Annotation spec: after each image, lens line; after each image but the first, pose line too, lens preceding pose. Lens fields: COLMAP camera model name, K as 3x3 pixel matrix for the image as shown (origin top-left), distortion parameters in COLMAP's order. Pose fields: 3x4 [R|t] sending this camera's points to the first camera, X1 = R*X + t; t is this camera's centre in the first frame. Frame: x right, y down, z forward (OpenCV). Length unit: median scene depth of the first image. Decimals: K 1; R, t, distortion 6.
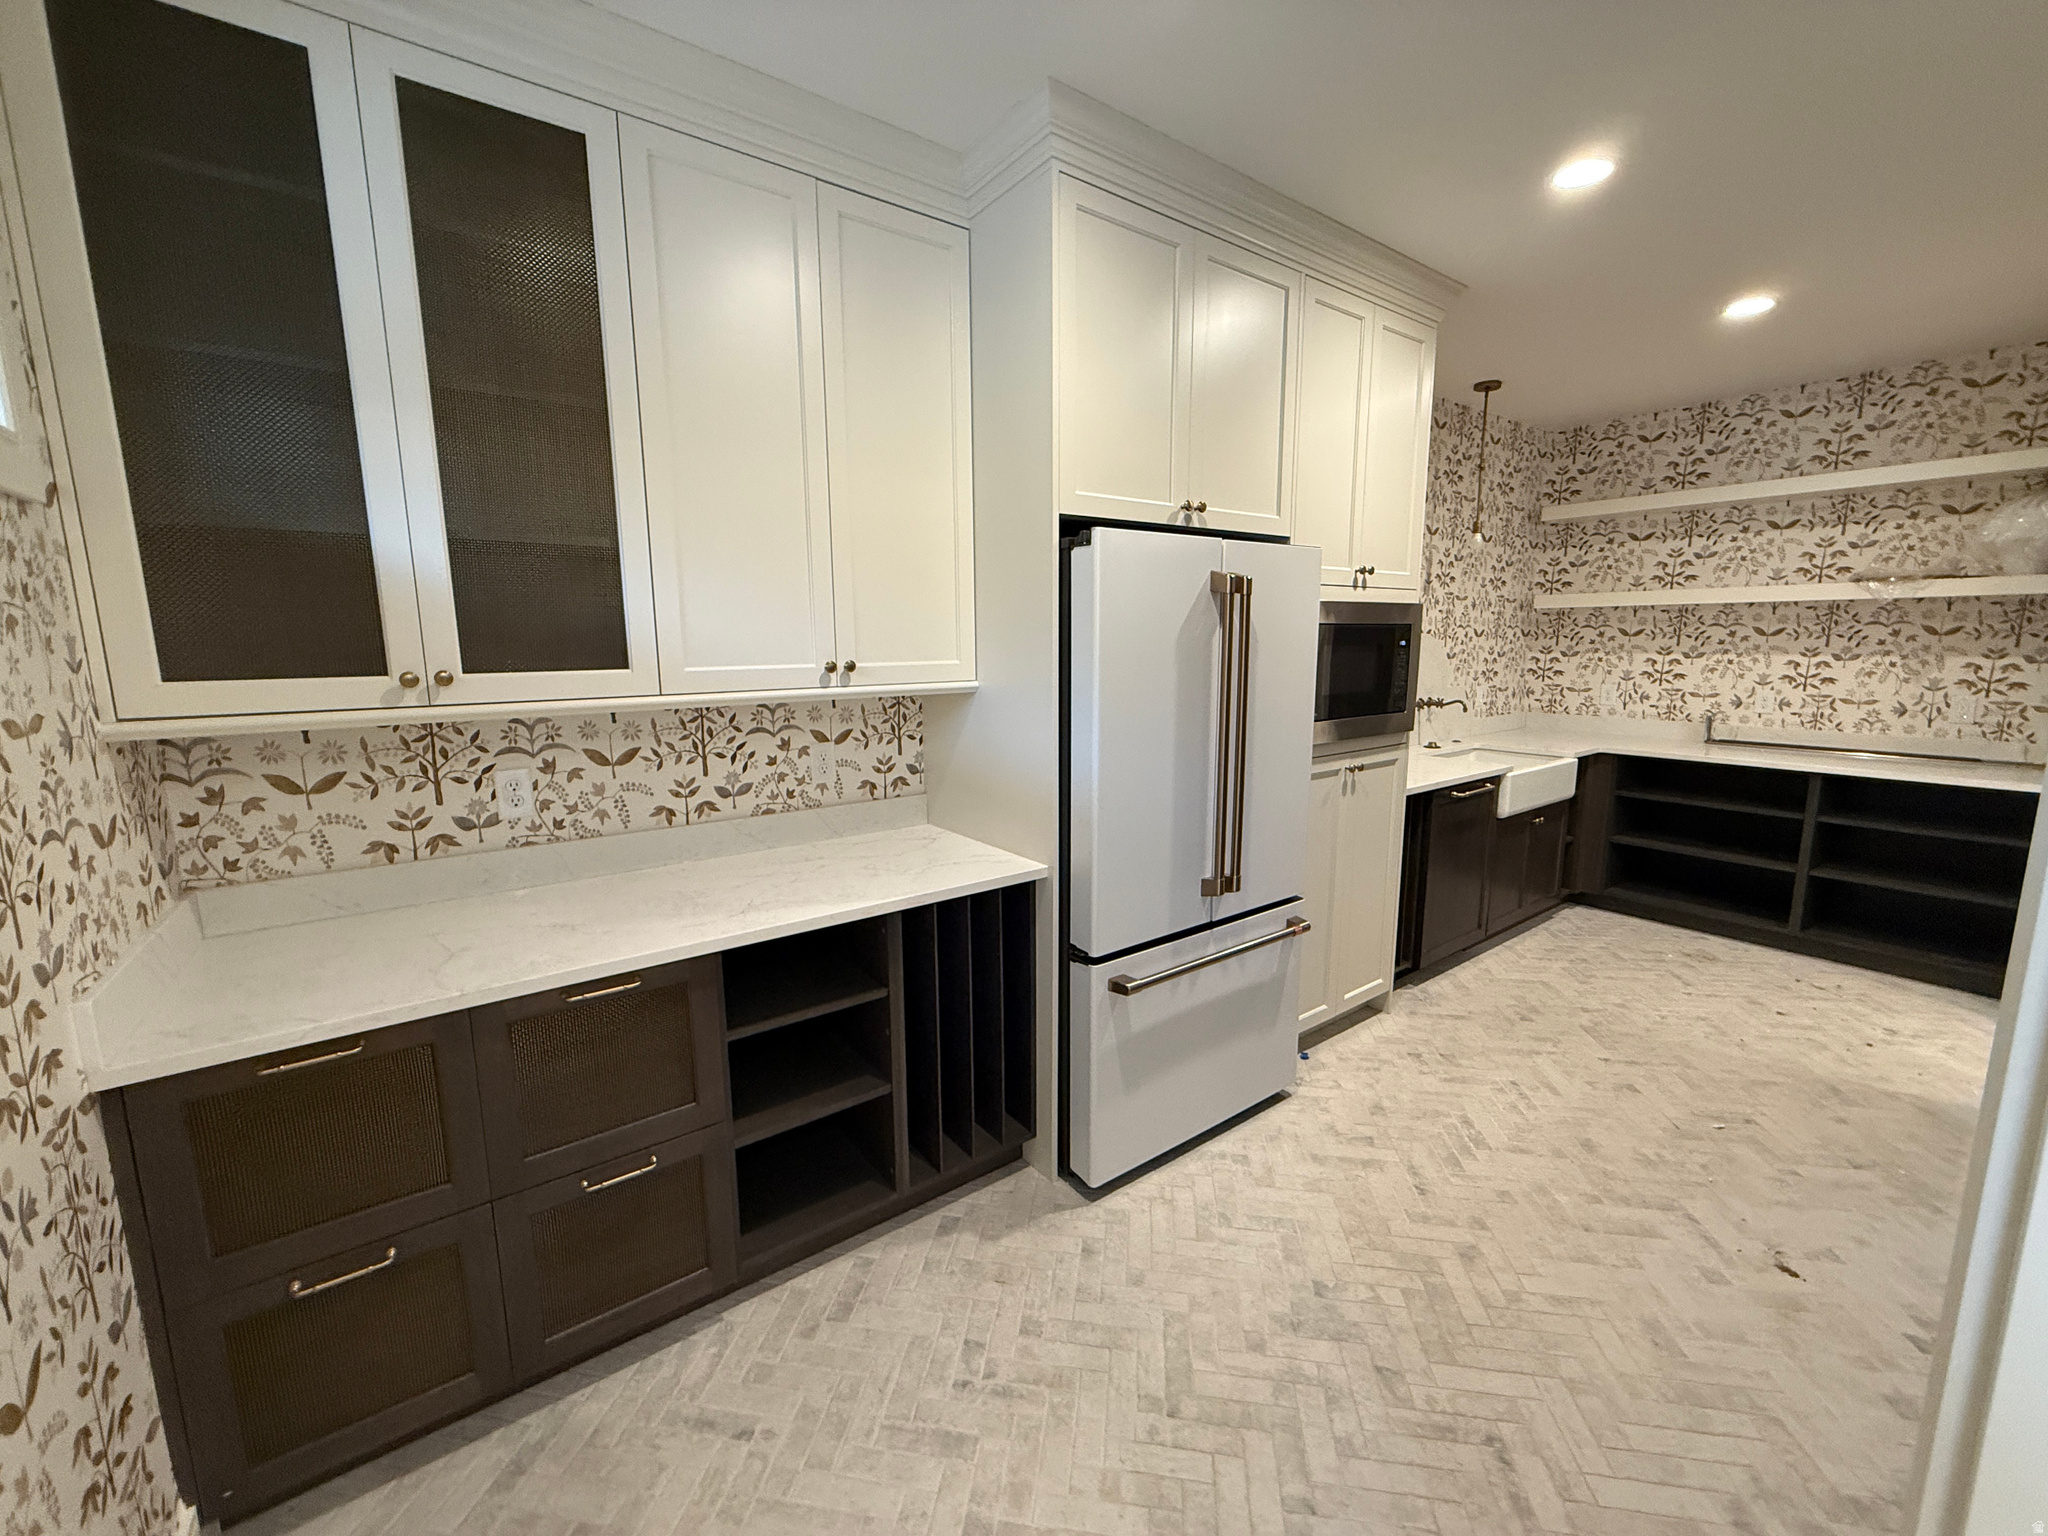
lens RADIAL K [[813.6, 0, 1018.6], [0, 813.6, 765.8], [0, 0, 1]] dist [-0.000255, 0.000096]
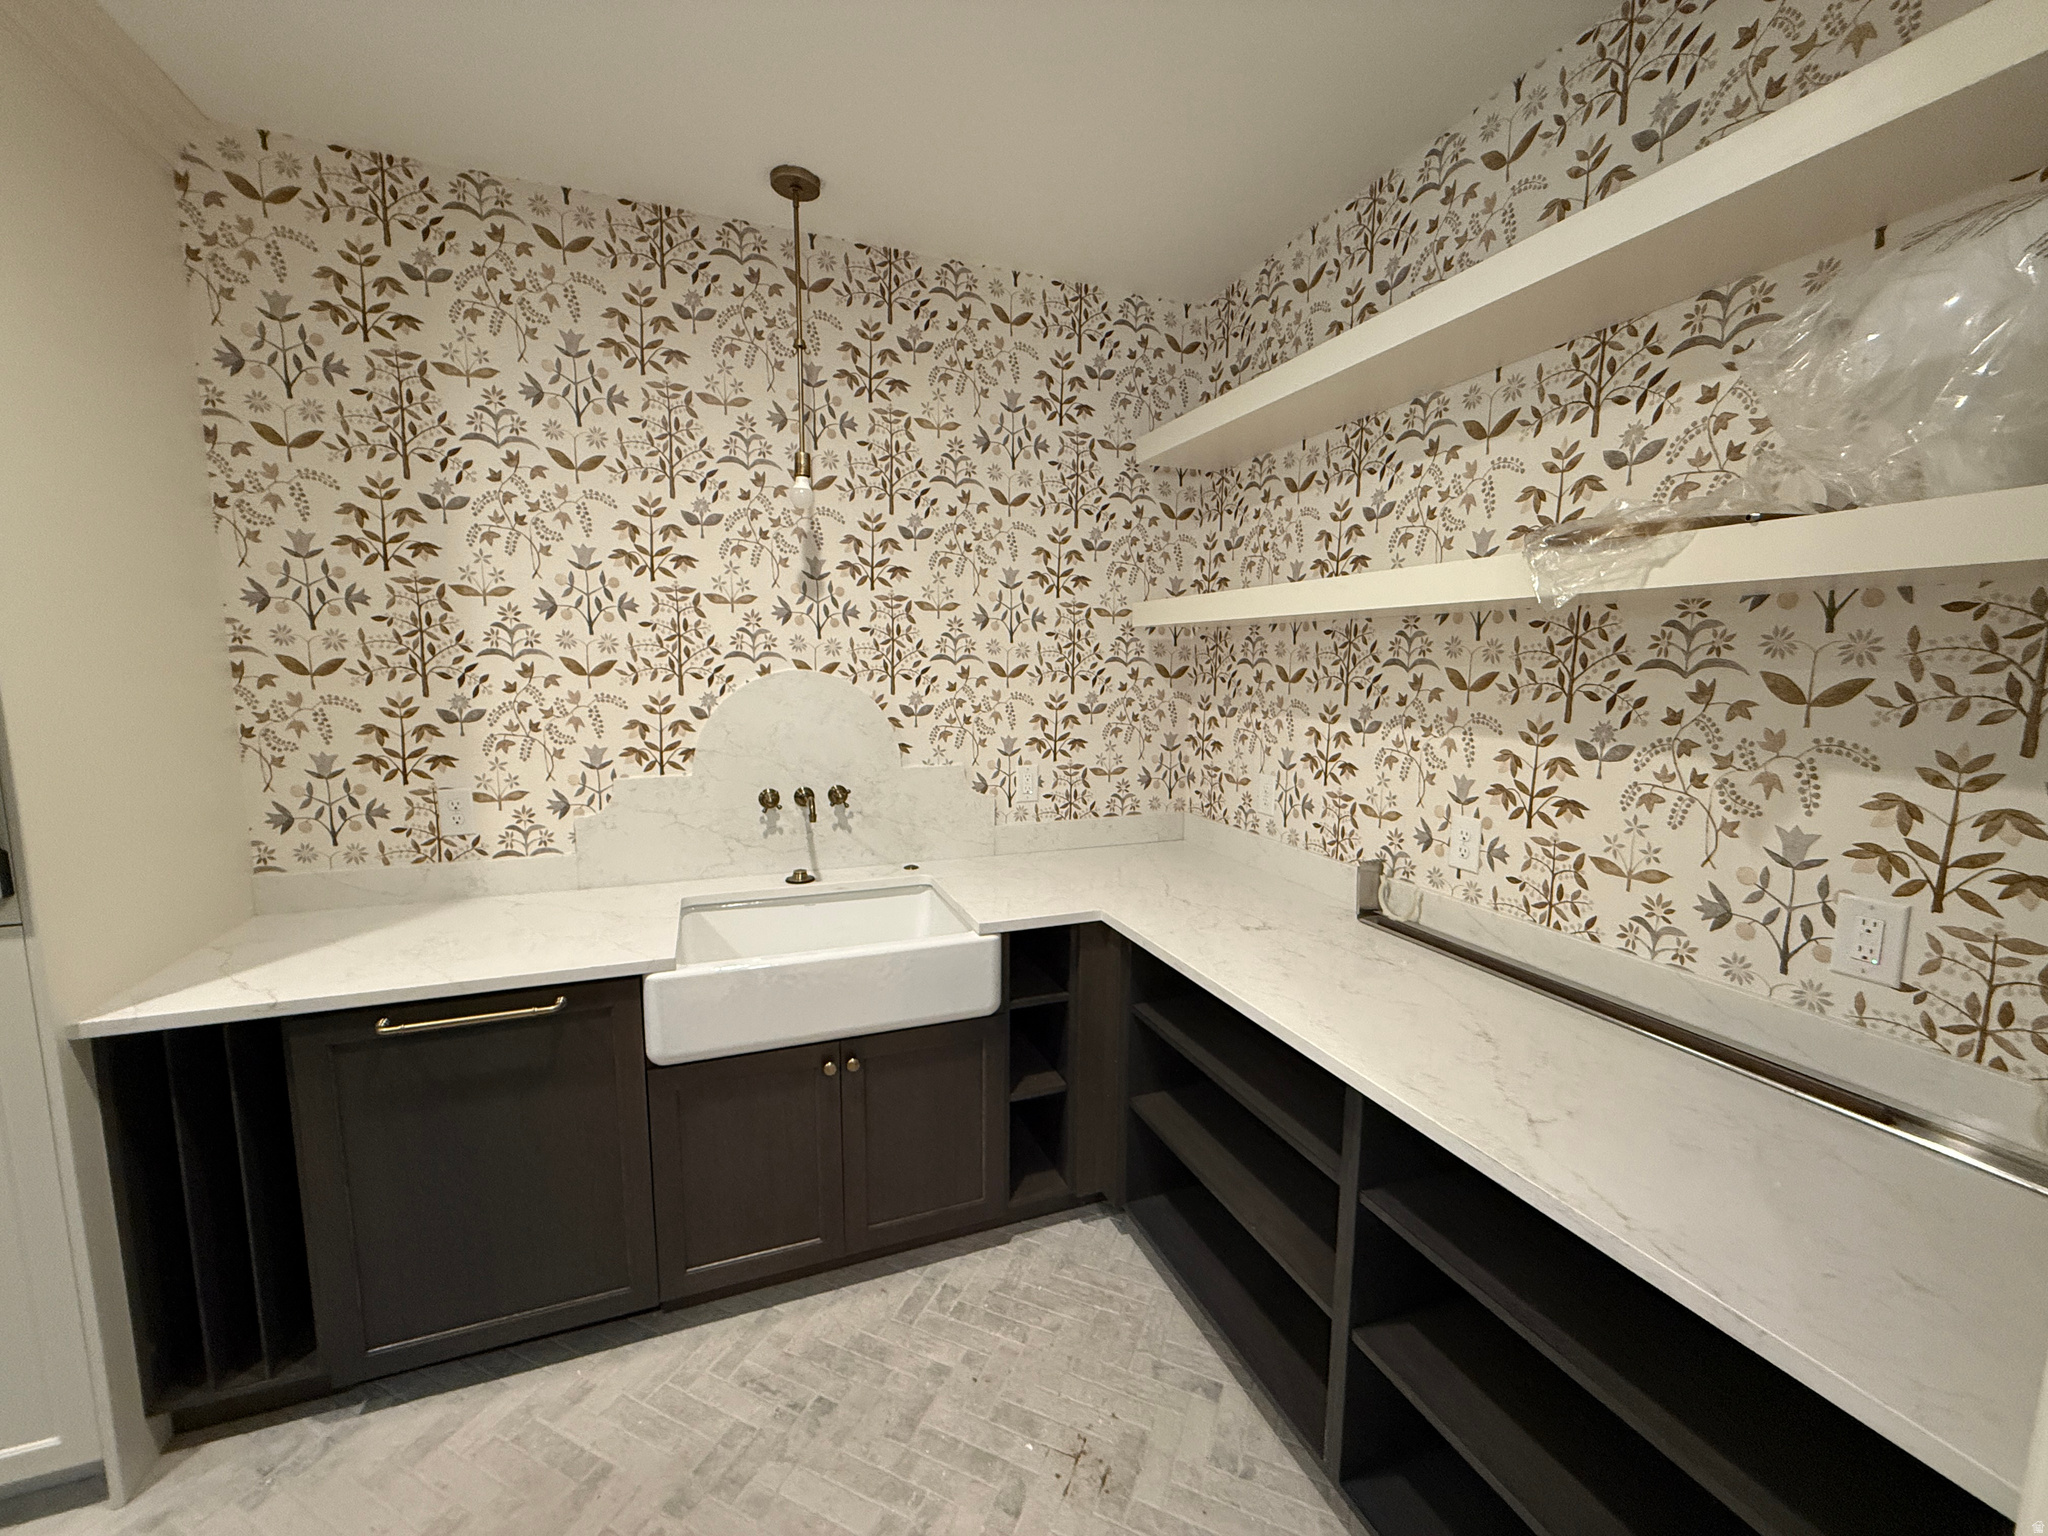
lens RADIAL K [[813.6, 0, 1018.6], [0, 813.6, 765.8], [0, 0, 1]] dist [-0.000255, 0.000096]
pose [[0.964314, 0.048553, -0.260273, 0.875192], [-0.056079, 0.998193, -0.021564, -0.105984], [0.258756, 0.035390, 0.965294, 0.573251]]
